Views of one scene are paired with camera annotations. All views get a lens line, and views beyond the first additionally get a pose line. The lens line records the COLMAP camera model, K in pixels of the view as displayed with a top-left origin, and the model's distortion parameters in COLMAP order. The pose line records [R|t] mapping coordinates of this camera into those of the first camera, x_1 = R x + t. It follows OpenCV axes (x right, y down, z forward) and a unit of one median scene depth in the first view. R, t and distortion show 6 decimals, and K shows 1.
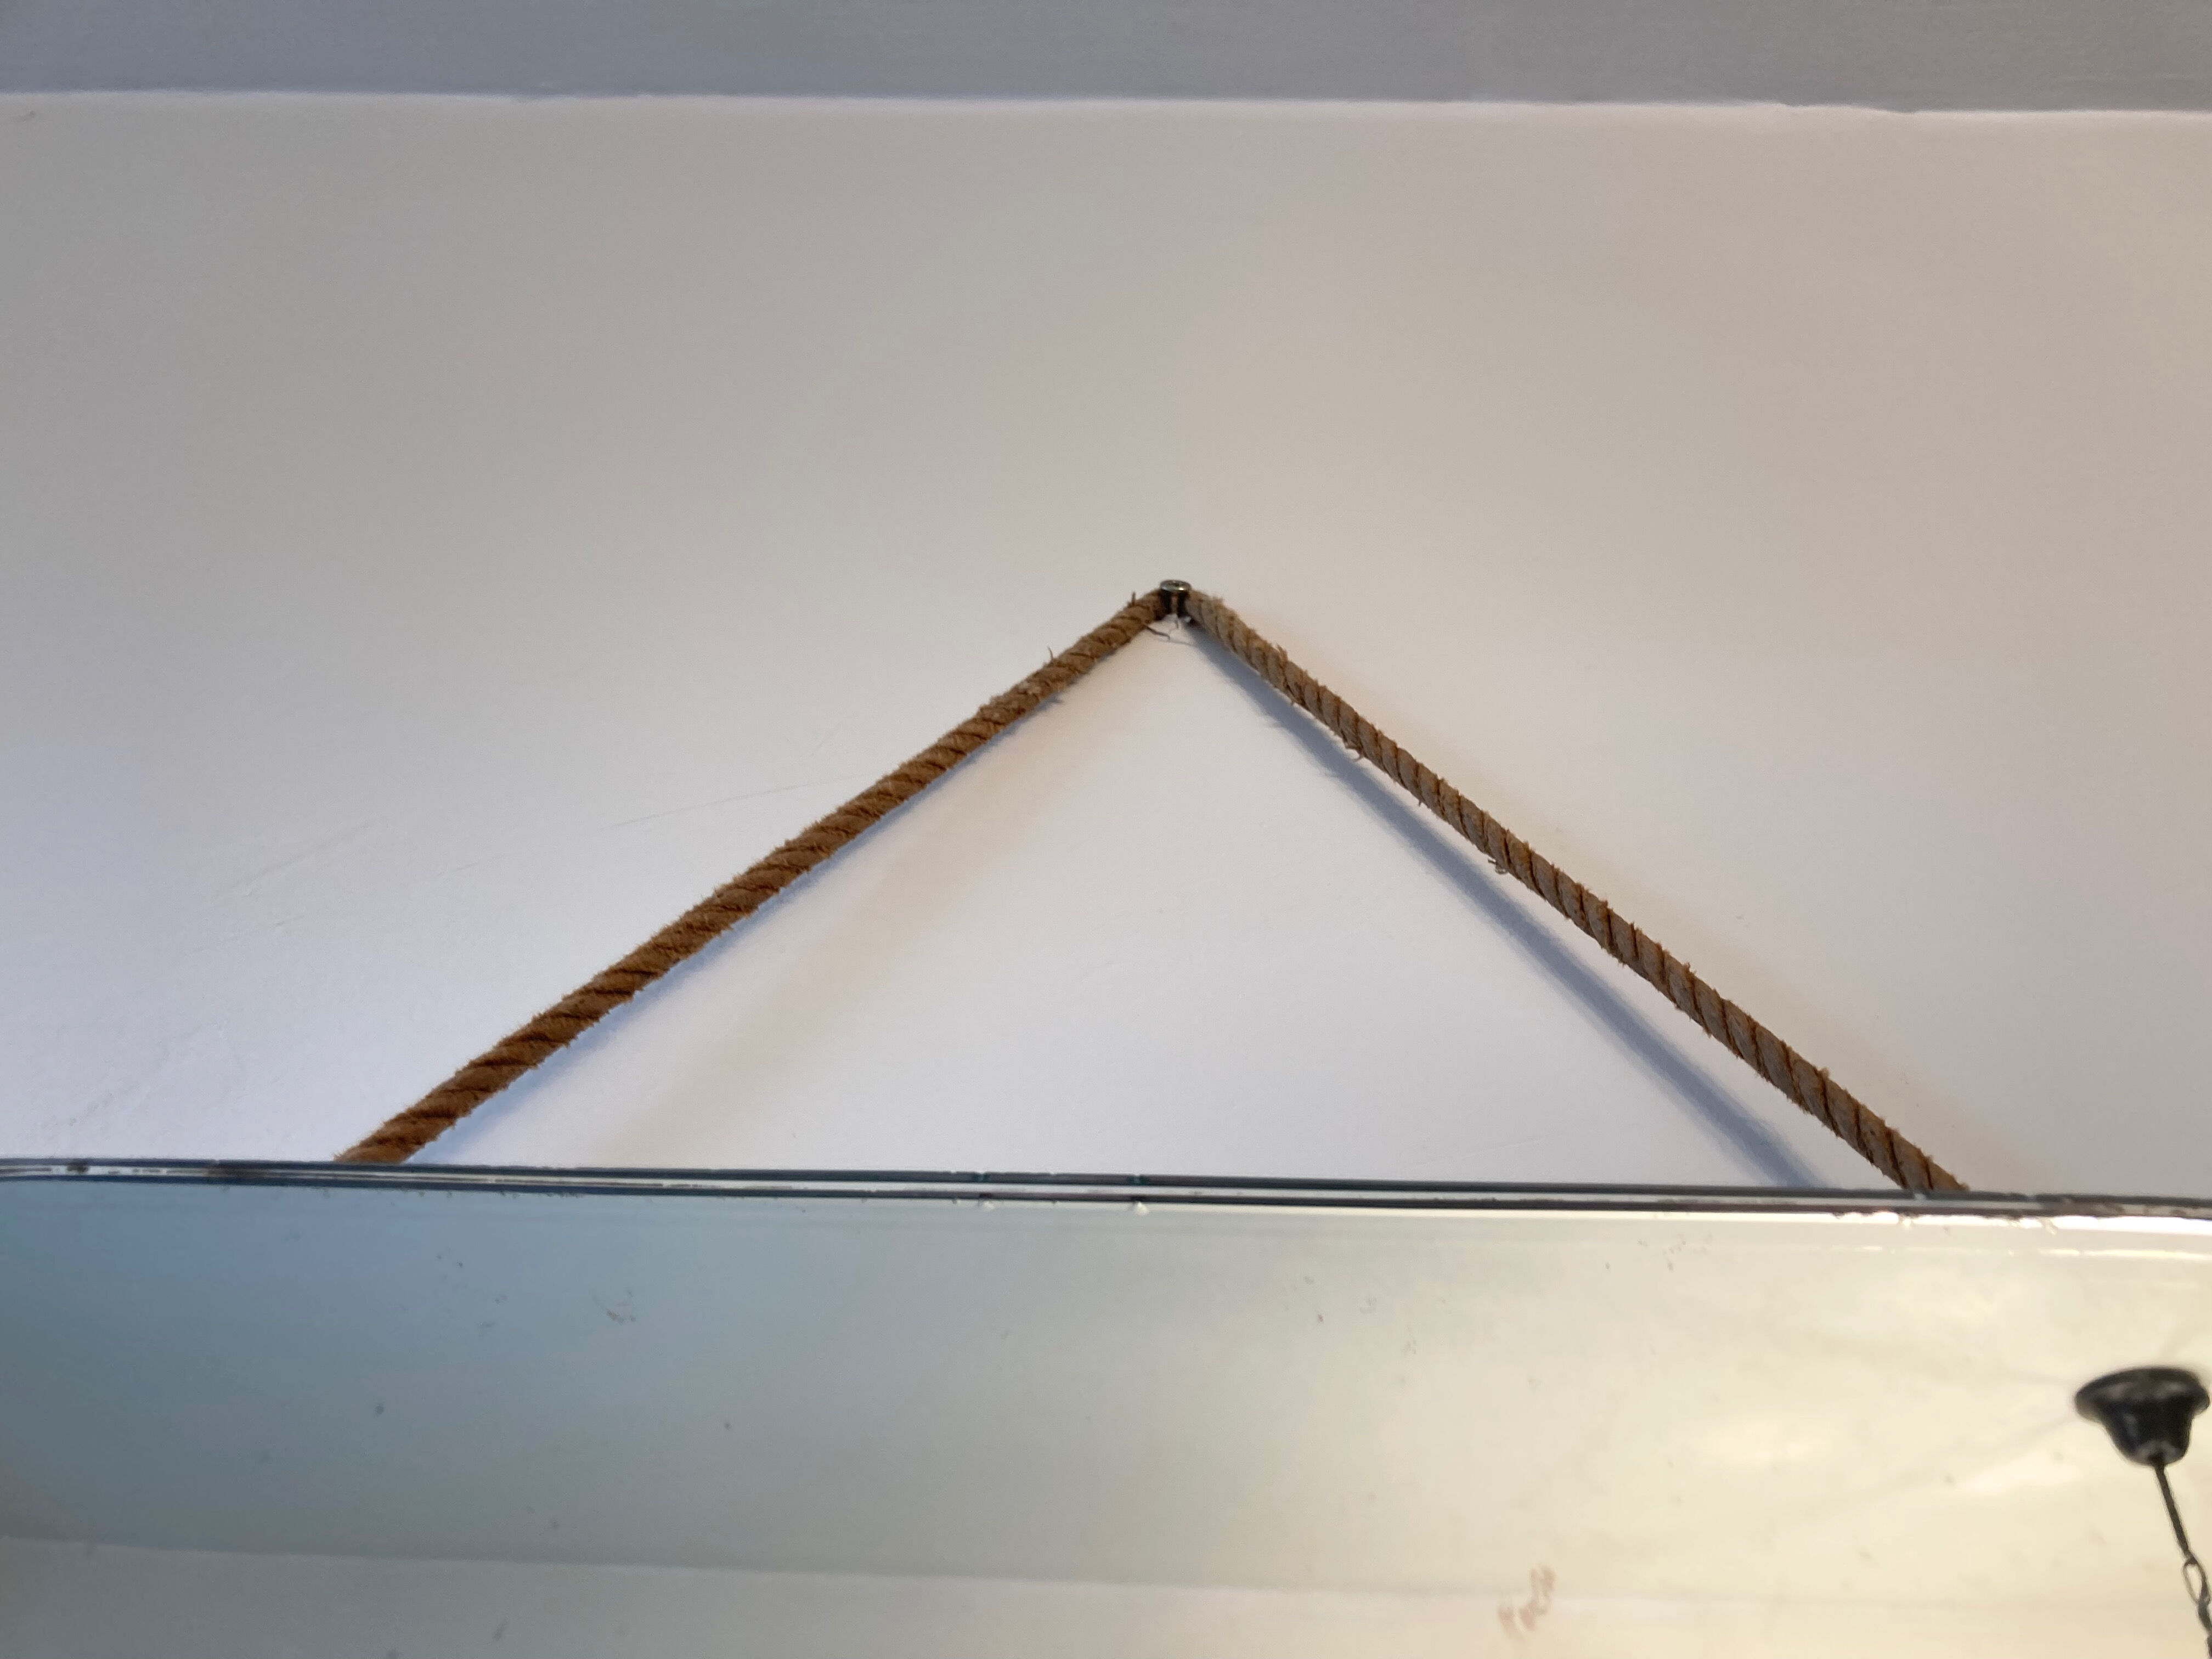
lens RADIAL K [[1823.2, 0, 1115.9], [0, 1823.2, 834.7], [0, 0, 1]] dist [0.018769, -0.016454]
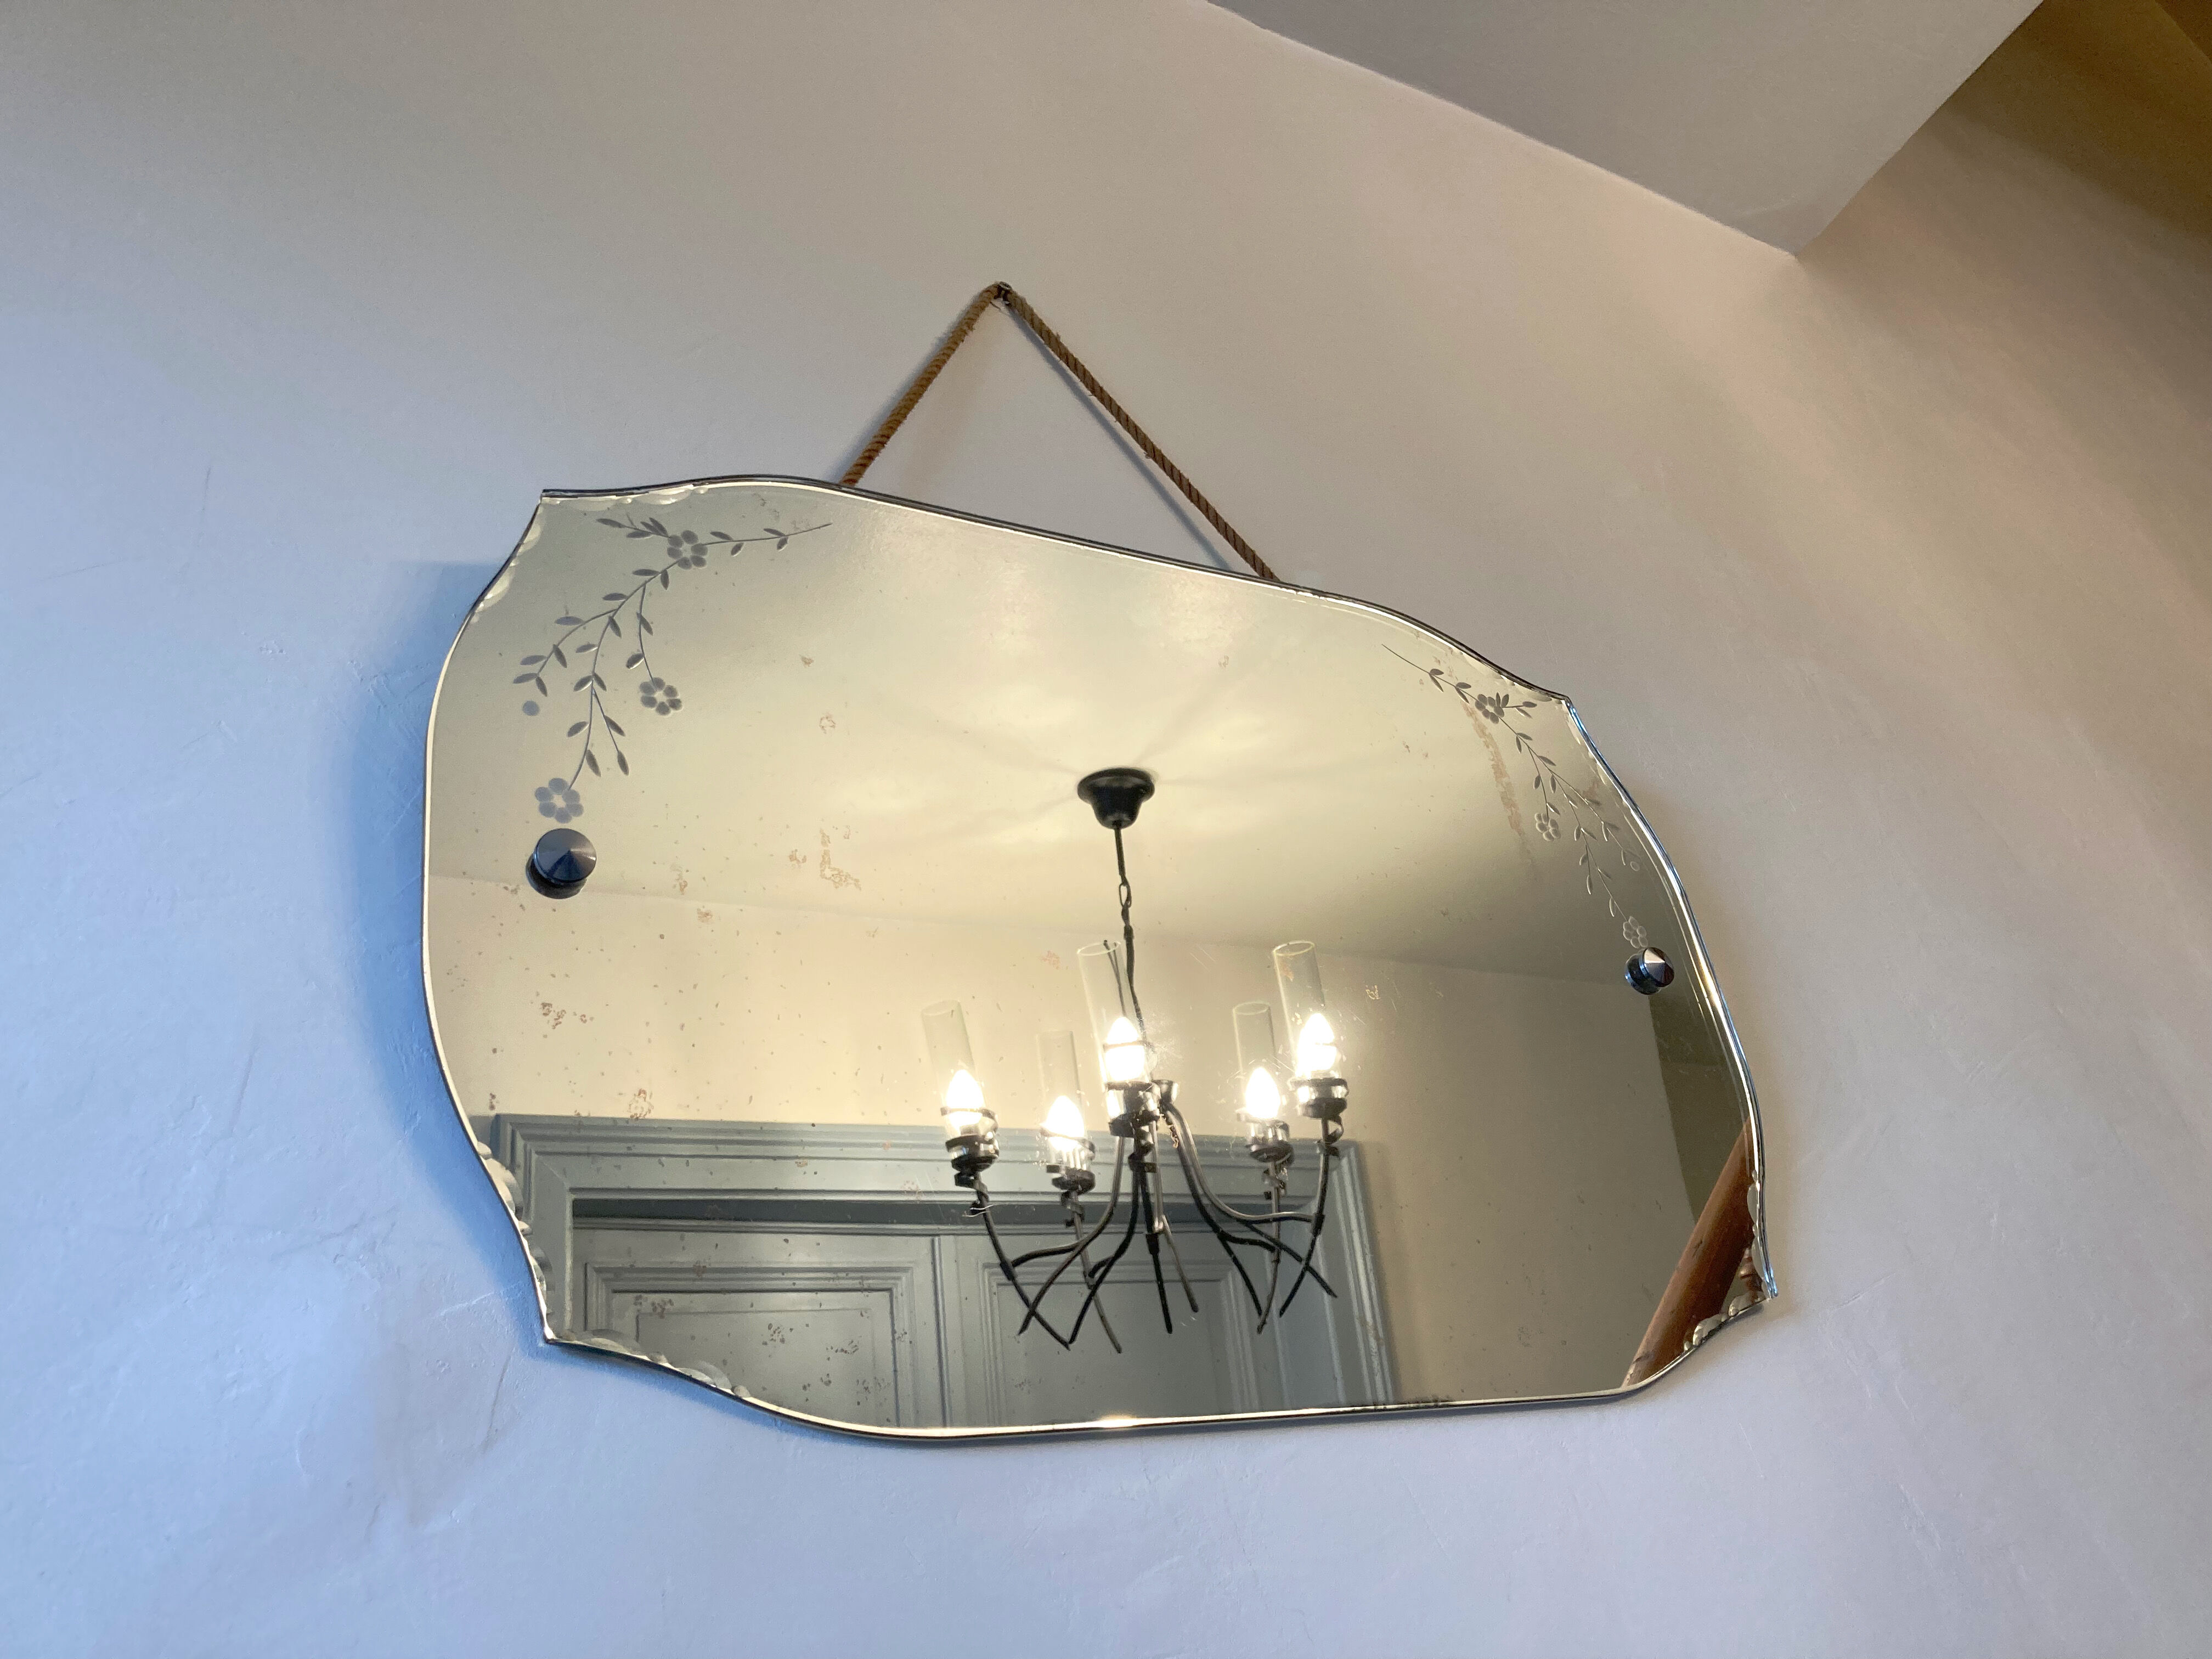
lens RADIAL K [[1823.2, 0, 1124.2], [0, 1823.2, 812.0], [0, 0, 1]] dist [0.018769, -0.016454]
pose [[0.845854, 0.079082, 0.527520, -1.211999], [-0.224844, 0.949658, 0.218161, -0.057348], [-0.483712, -0.303142, 0.821053, -1.365310]]
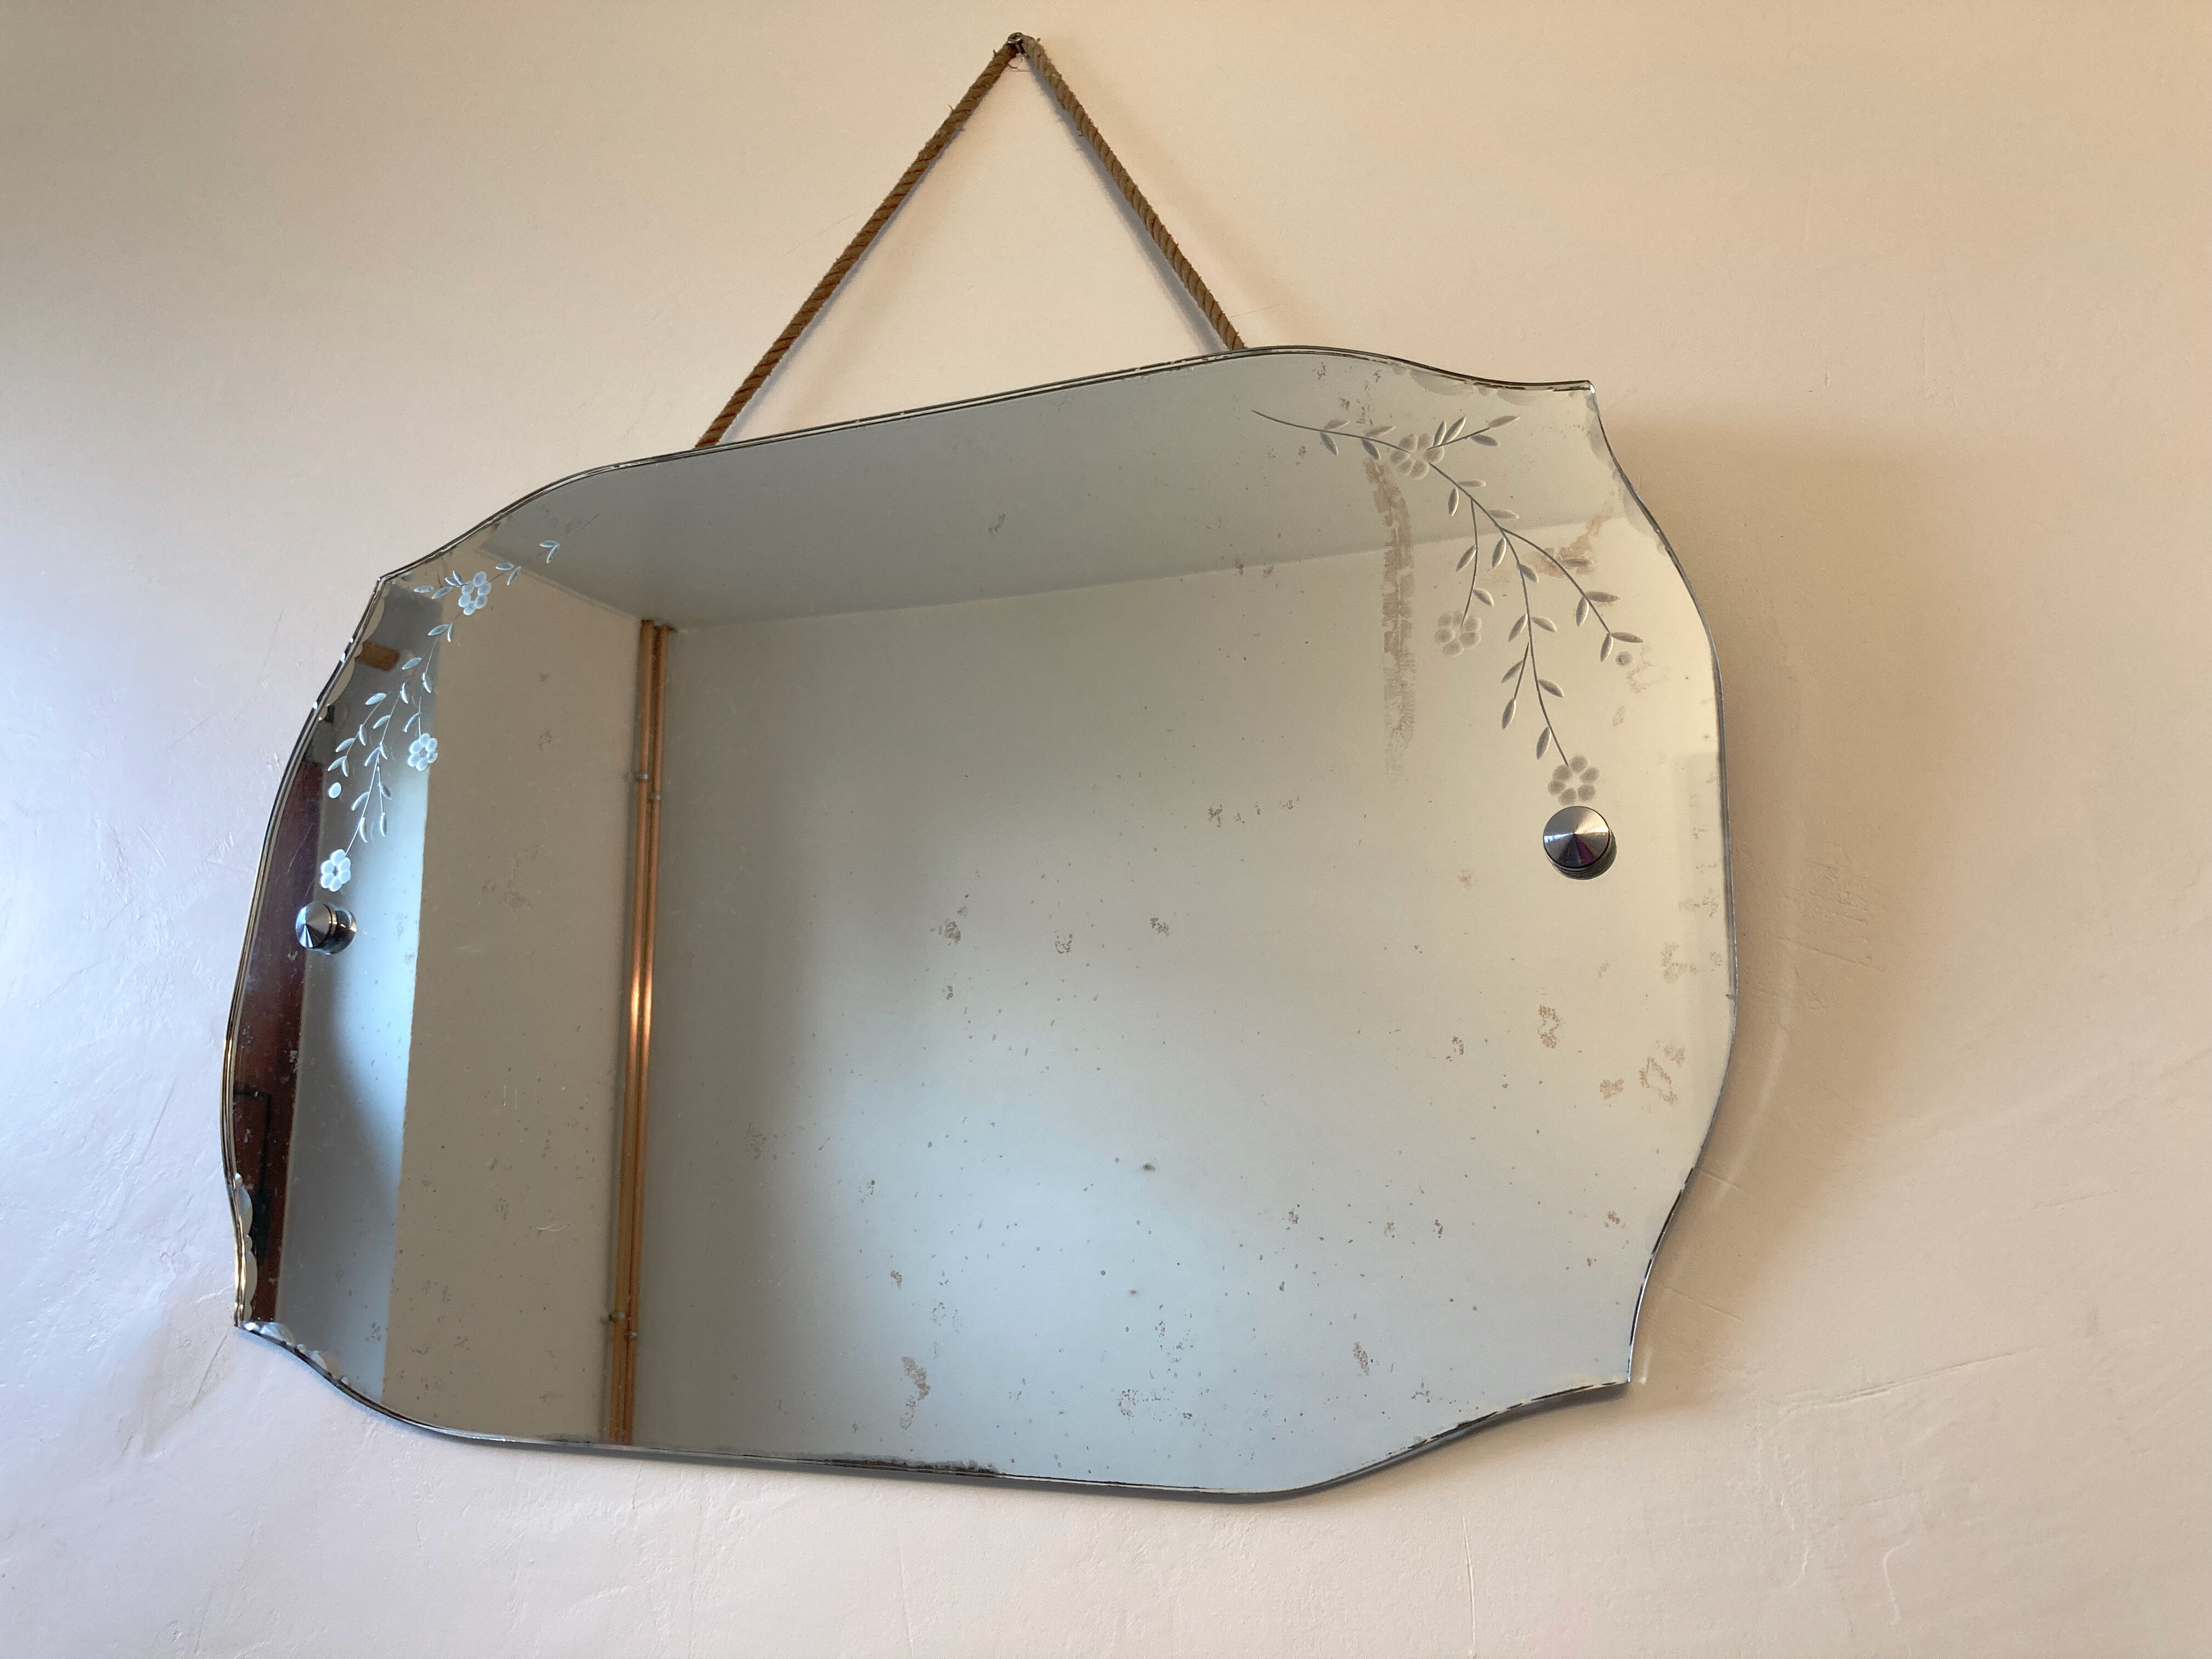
lens RADIAL K [[1823.2, 0, 1120.6], [0, 1823.2, 809.8], [0, 0, 1]] dist [0.018769, -0.016454]
pose [[0.921684, -0.115312, -0.370408, 0.922460], [0.280452, 0.857754, 0.430819, -0.293176], [0.268041, -0.500961, 0.822917, -1.144444]]
